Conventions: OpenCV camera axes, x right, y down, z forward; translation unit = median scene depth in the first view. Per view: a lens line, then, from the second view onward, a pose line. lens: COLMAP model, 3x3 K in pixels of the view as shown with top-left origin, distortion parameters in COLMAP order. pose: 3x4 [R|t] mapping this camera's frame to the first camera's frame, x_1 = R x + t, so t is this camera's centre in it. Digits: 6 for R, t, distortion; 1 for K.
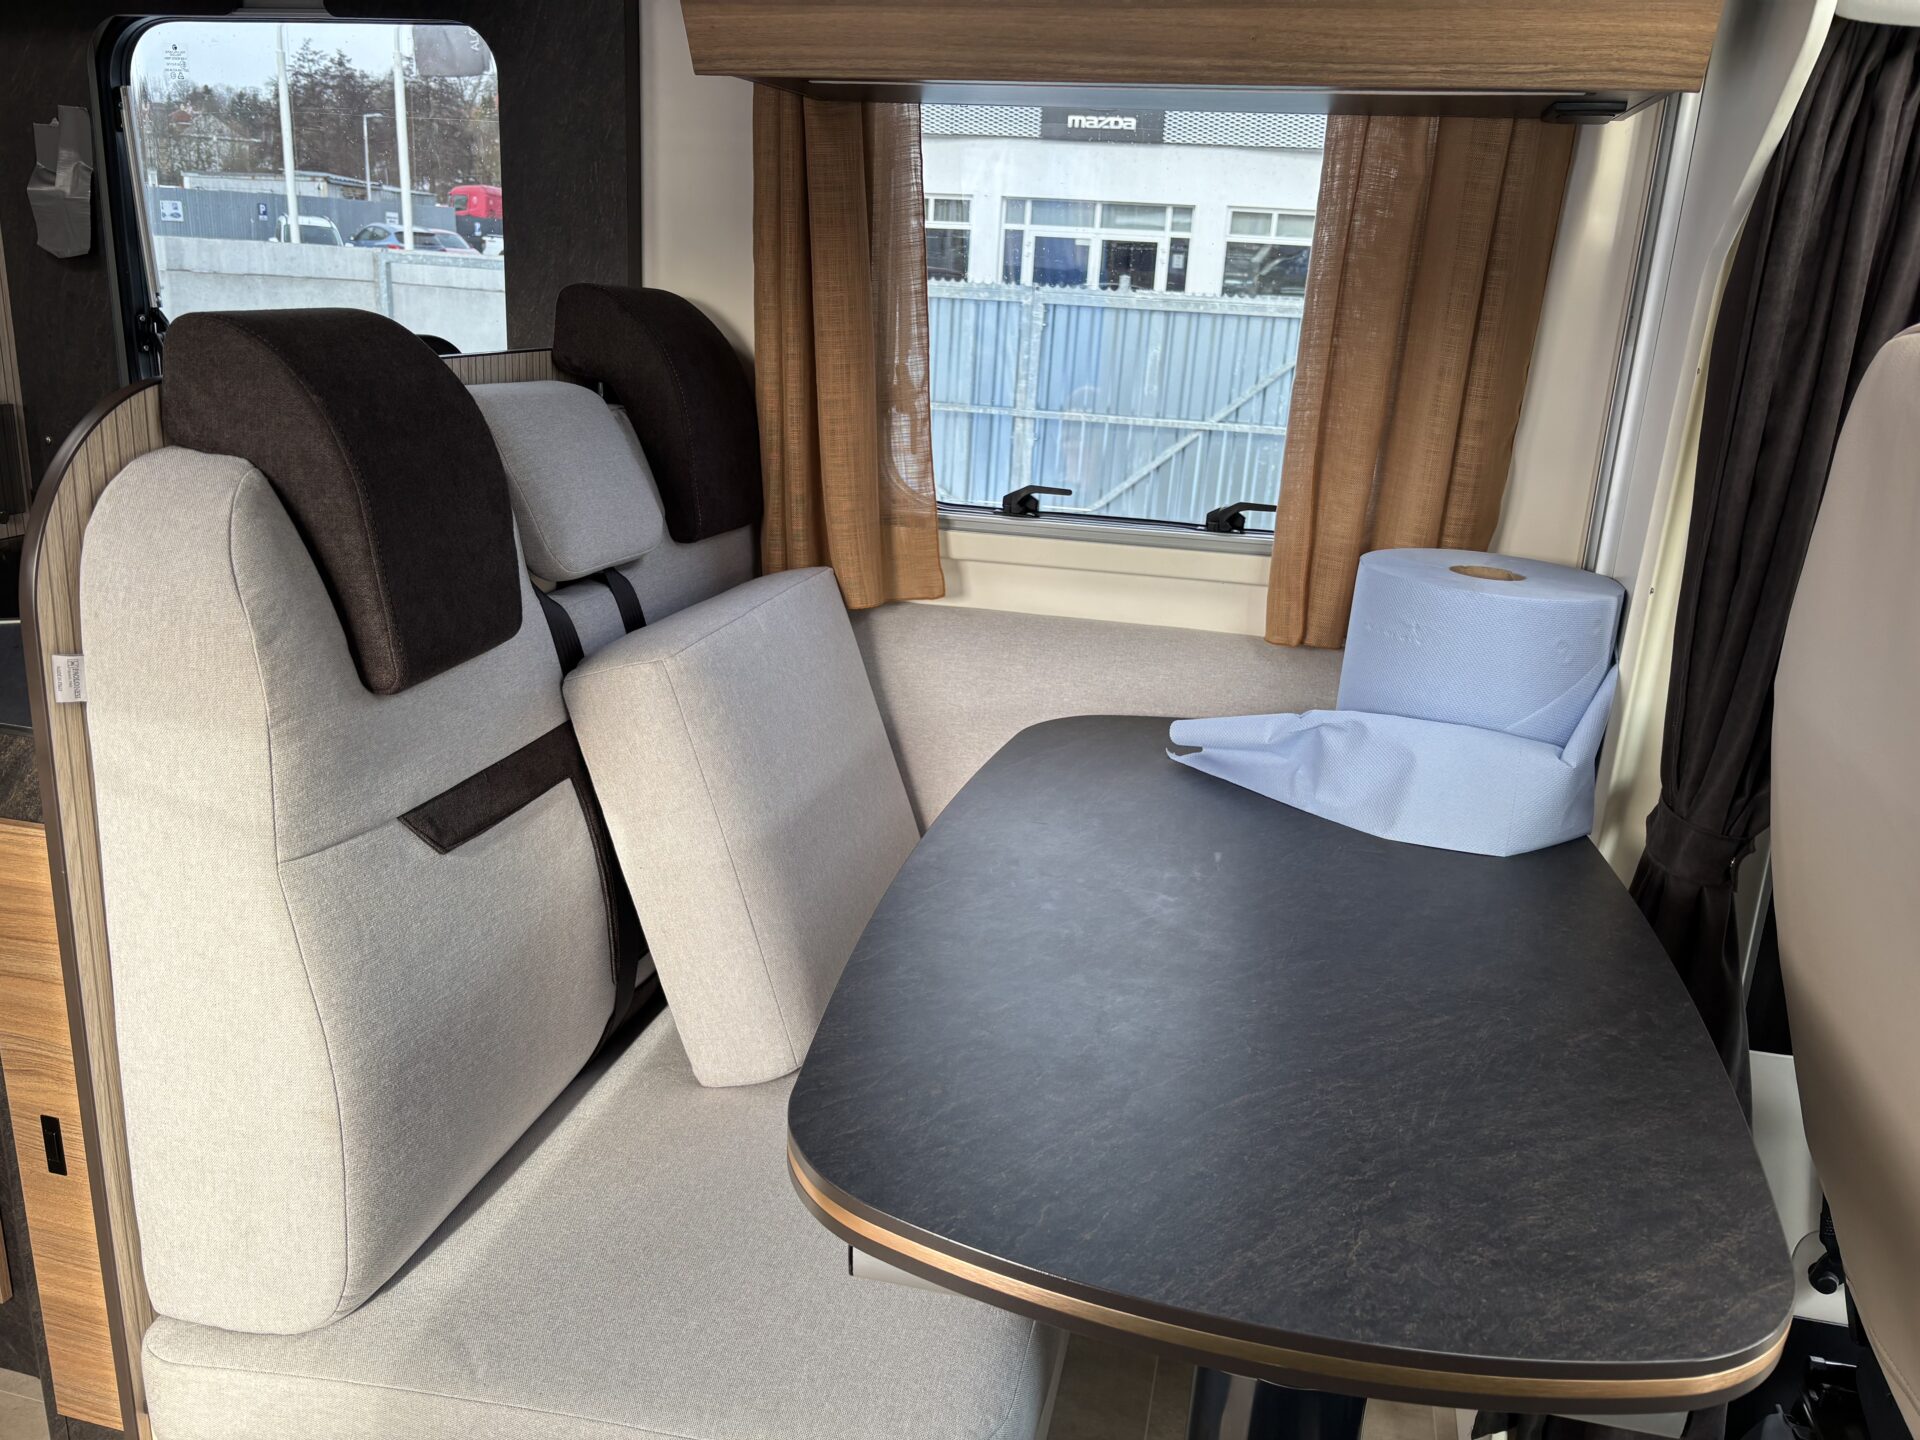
lens RADIAL K [[1425.4, 0, 961.1], [0, 1425.4, 718.5], [0, 0, 1]] dist [0.035555, -0.040854]
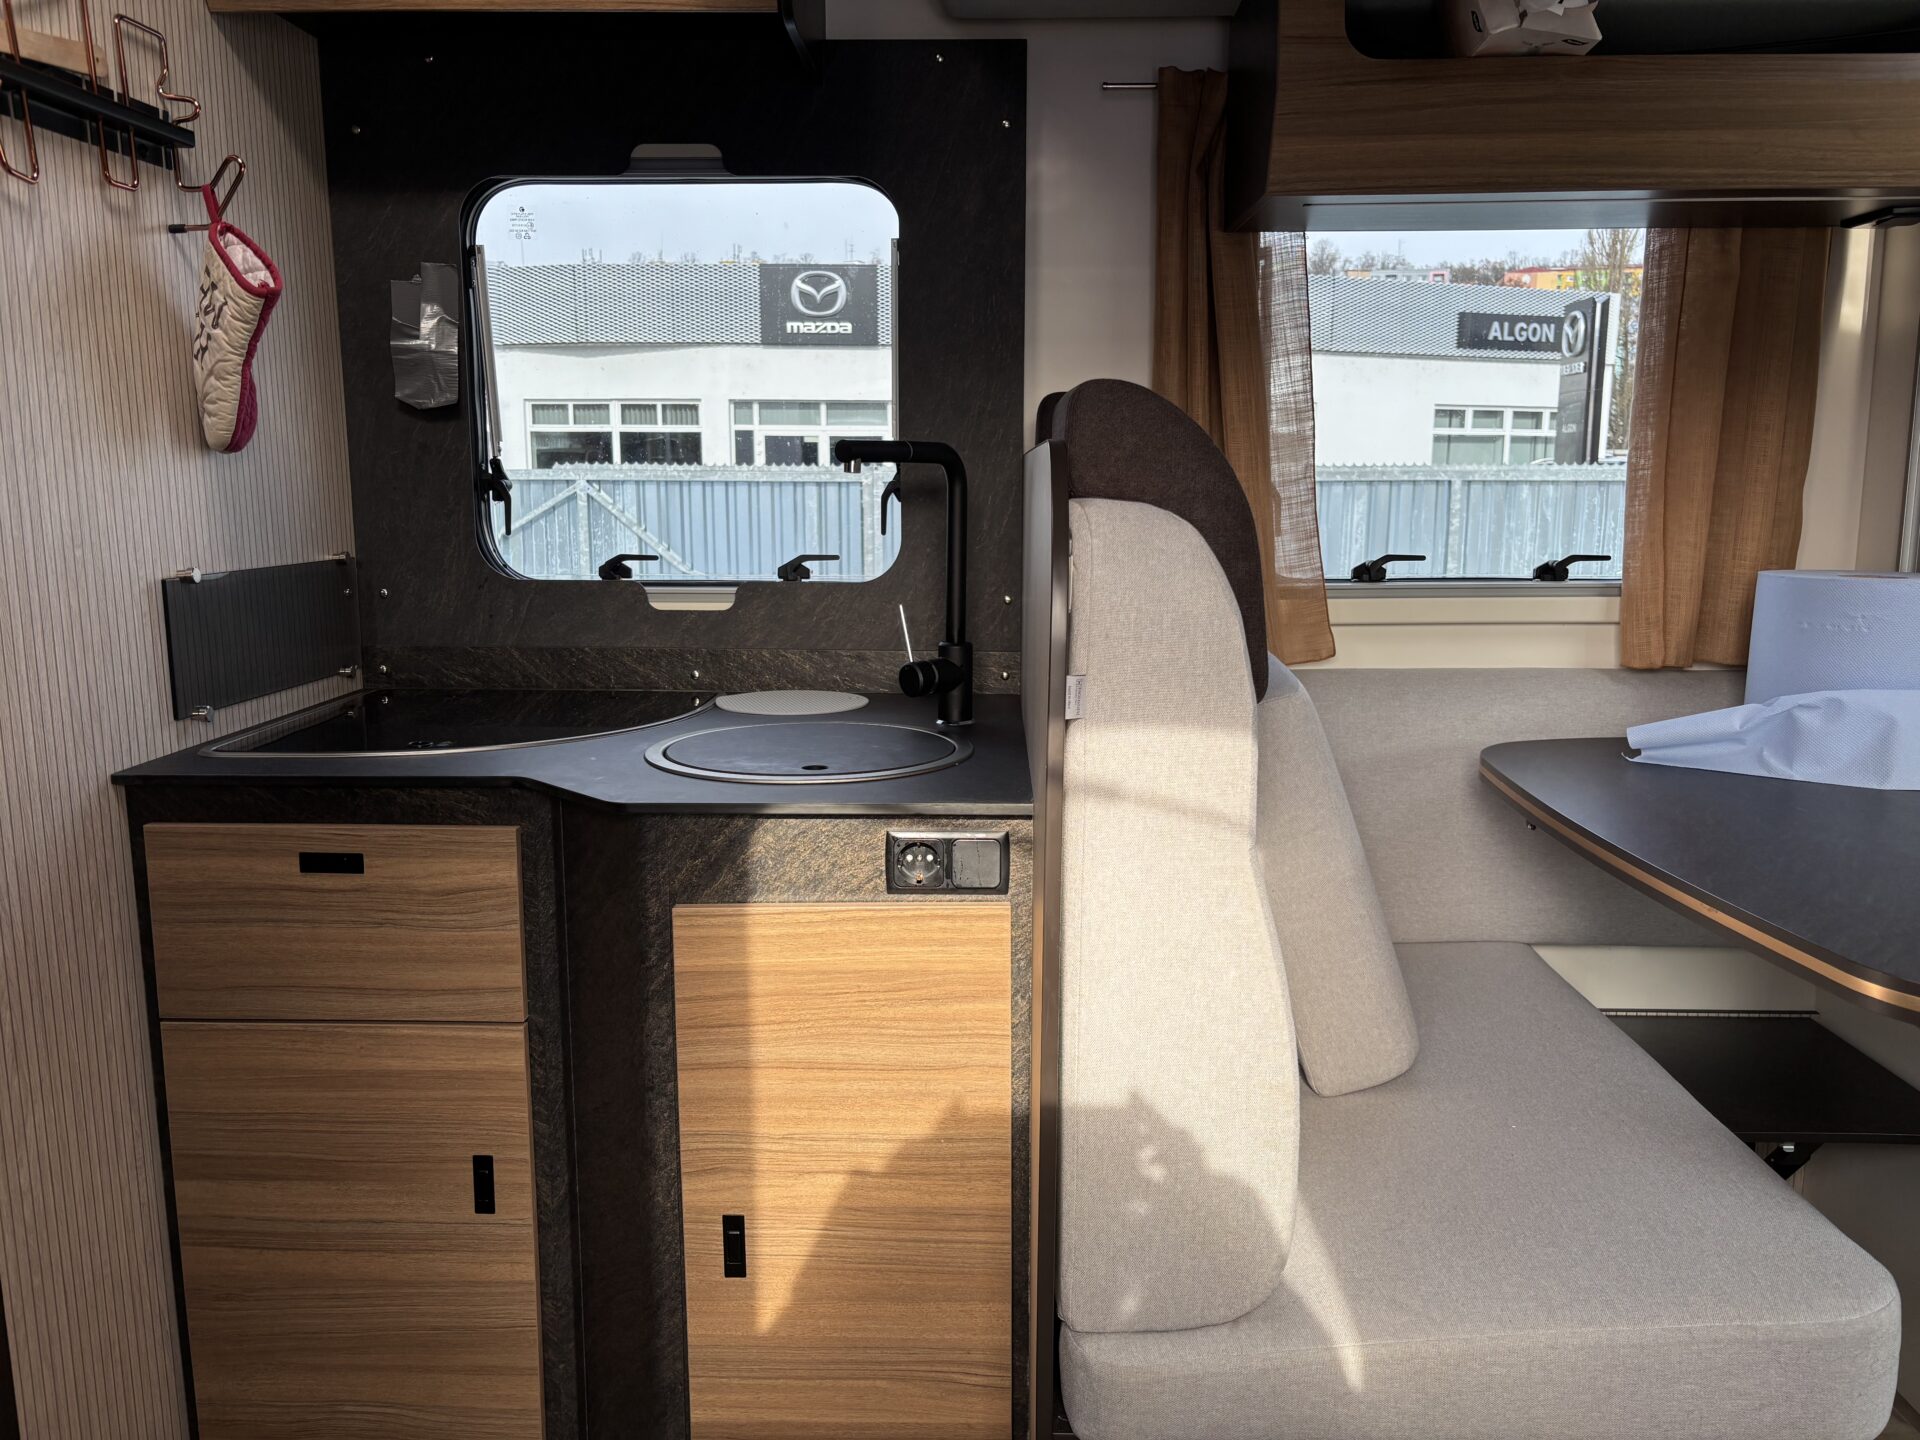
lens RADIAL K [[1425.4, 0, 967.6], [0, 1425.4, 730.2], [0, 0, 1]] dist [0.035555, -0.040854]
pose [[0.974886, -0.089257, 0.204037, -0.568146], [0.113690, 0.987259, -0.111328, 0.067218], [-0.191500, 0.131729, 0.972613, -0.024477]]
